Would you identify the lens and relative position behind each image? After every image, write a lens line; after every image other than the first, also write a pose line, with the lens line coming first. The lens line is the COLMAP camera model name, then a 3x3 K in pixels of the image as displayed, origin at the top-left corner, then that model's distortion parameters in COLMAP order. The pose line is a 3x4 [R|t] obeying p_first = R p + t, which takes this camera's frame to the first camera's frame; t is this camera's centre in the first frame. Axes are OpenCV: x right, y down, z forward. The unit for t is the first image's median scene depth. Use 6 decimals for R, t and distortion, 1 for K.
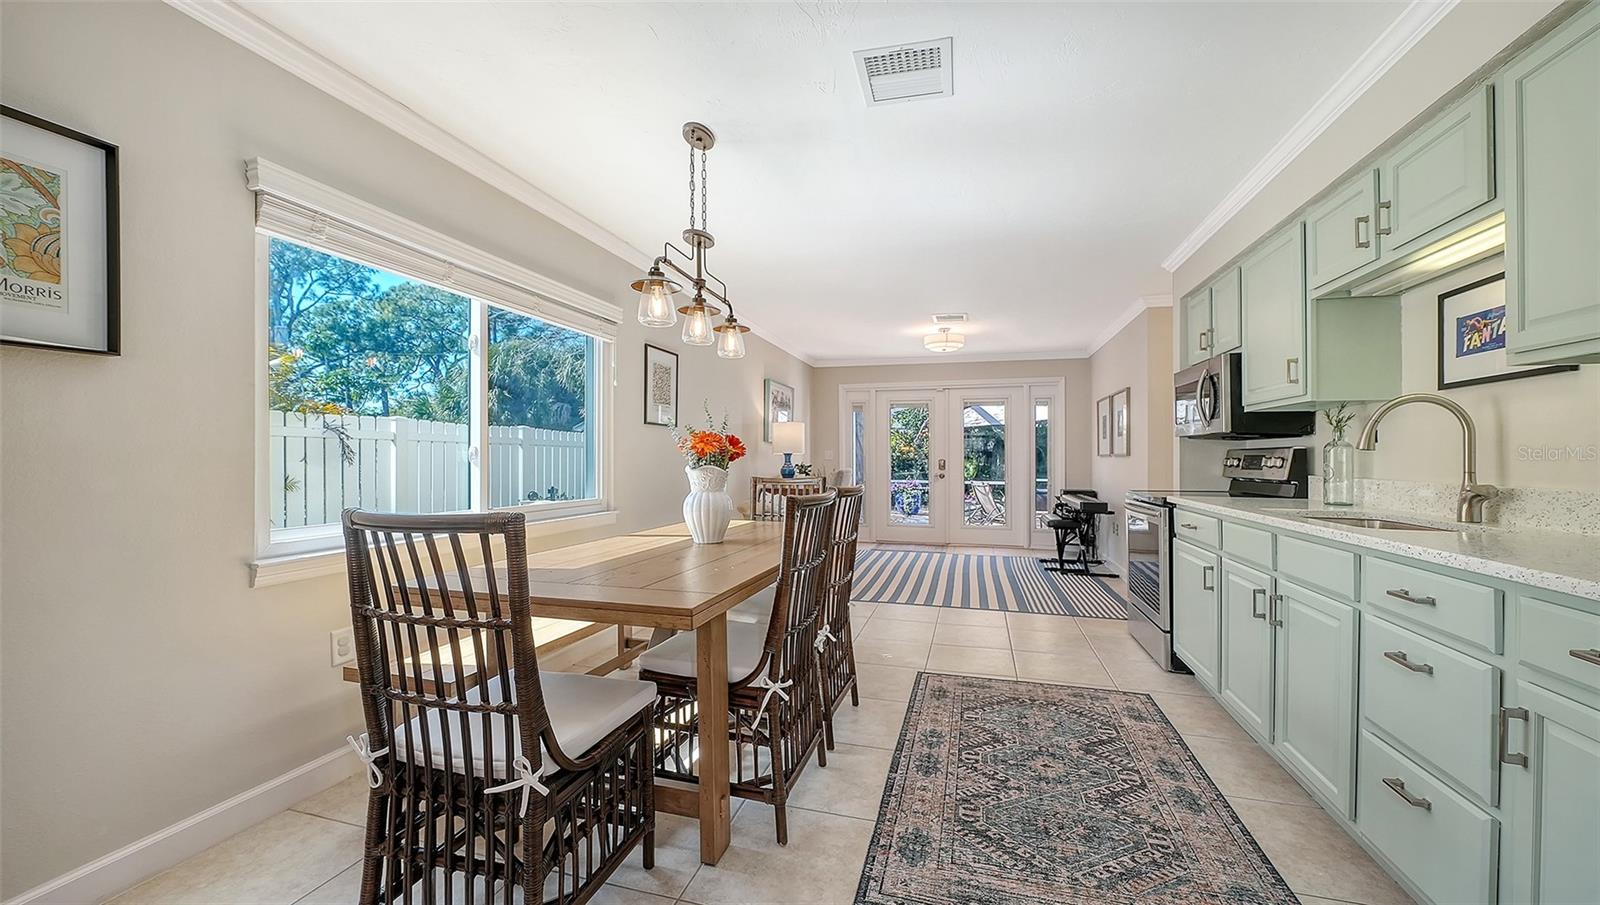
lens RADIAL K [[589.1, 0, 800.0], [0, 589.1, 452.5], [0, 0, 1]] dist [0.000579, -0.005985]
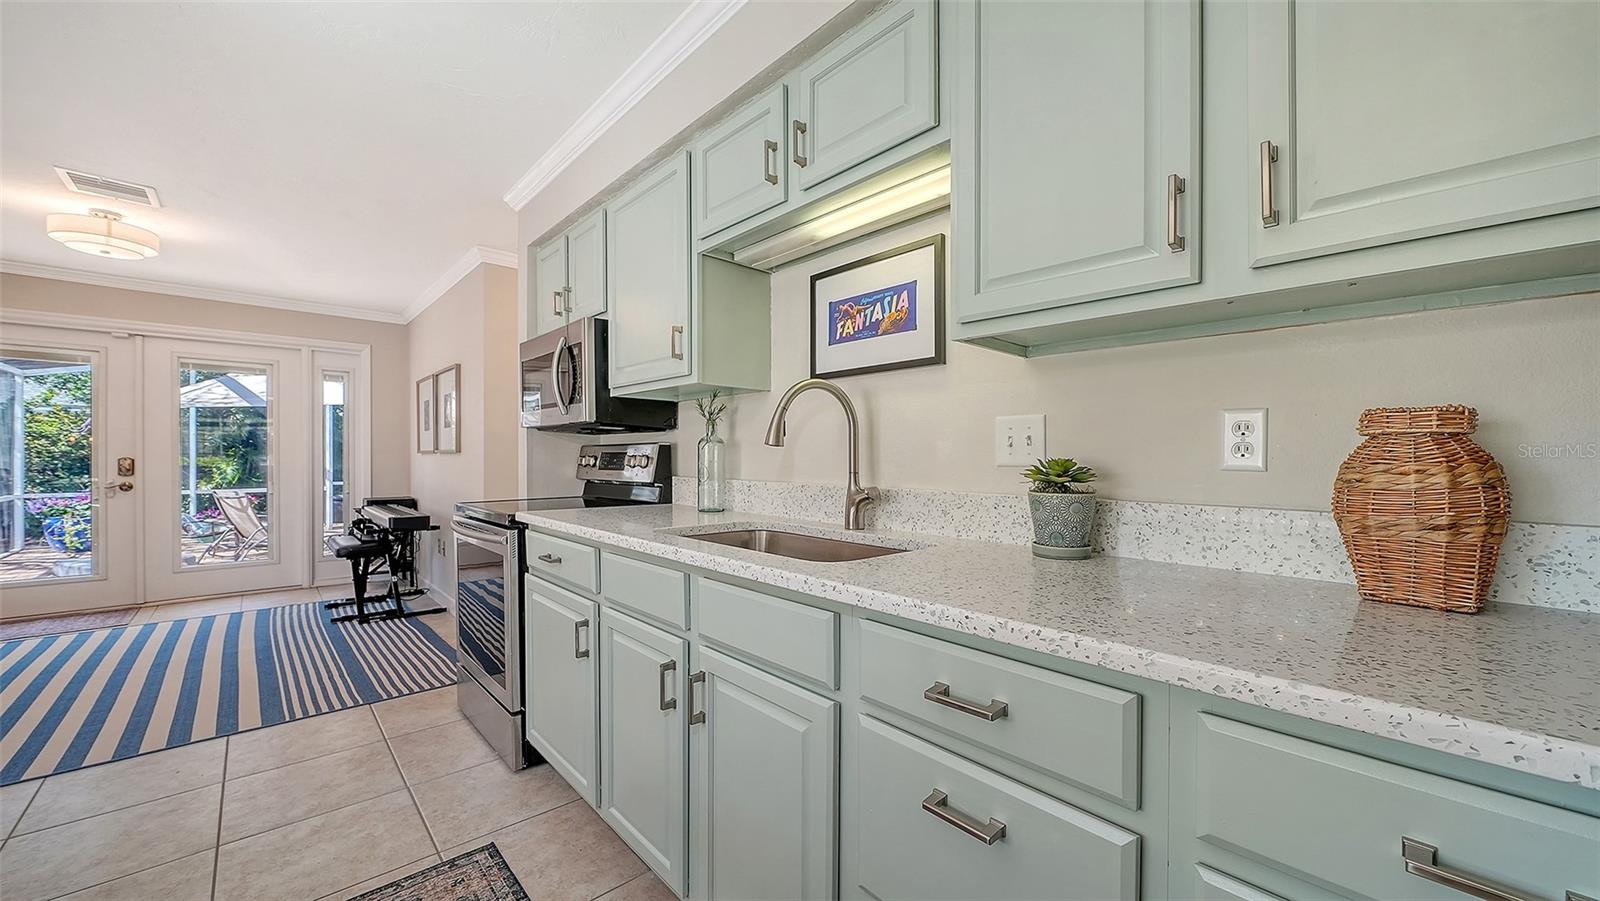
lens RADIAL K [[599.6, 0, 817.9], [0, 599.6, 459.0], [0, 0, 1]] dist [-0.001878, -0.000202]
pose [[0.498475, -0.007559, 0.866871, 0.188221], [-0.007097, 0.999893, 0.012800, 0.001132], [-0.866875, -0.012533, 0.498368, 0.336073]]
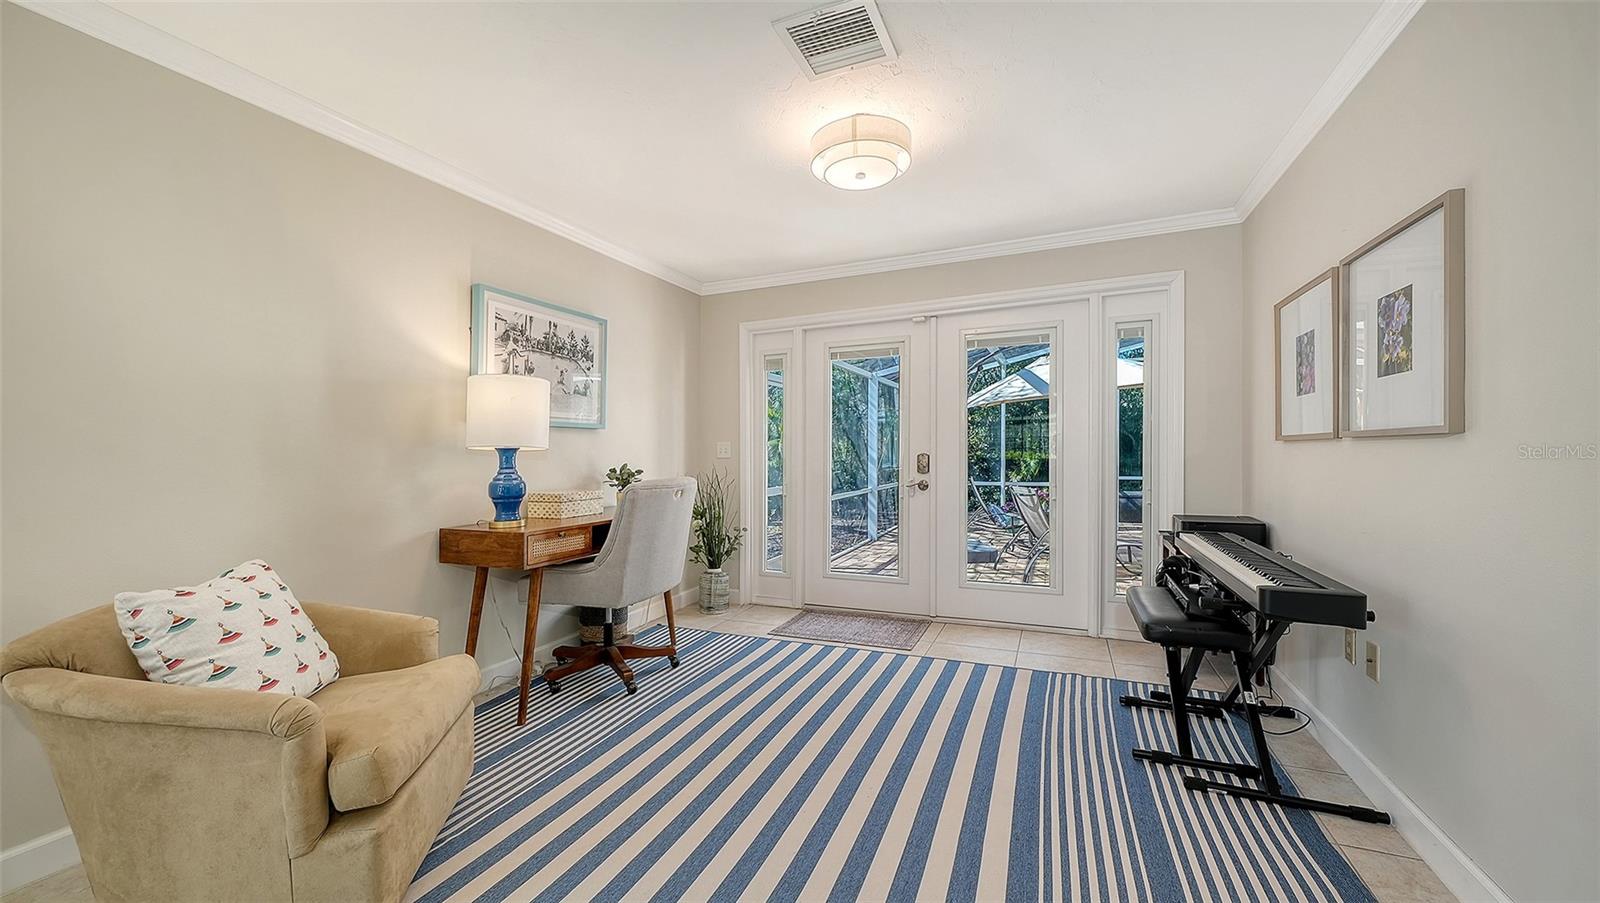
lens RADIAL K [[628.0, 0, 755.9], [0, 628.0, 475.7], [0, 0, 1]] dist [-0.000139, -0.000033]
pose [[0.988409, -0.013281, -0.151235, 0.459855], [0.019954, 0.998889, 0.042690, 0.011081], [0.150500, -0.045213, 0.987576, 1.104892]]
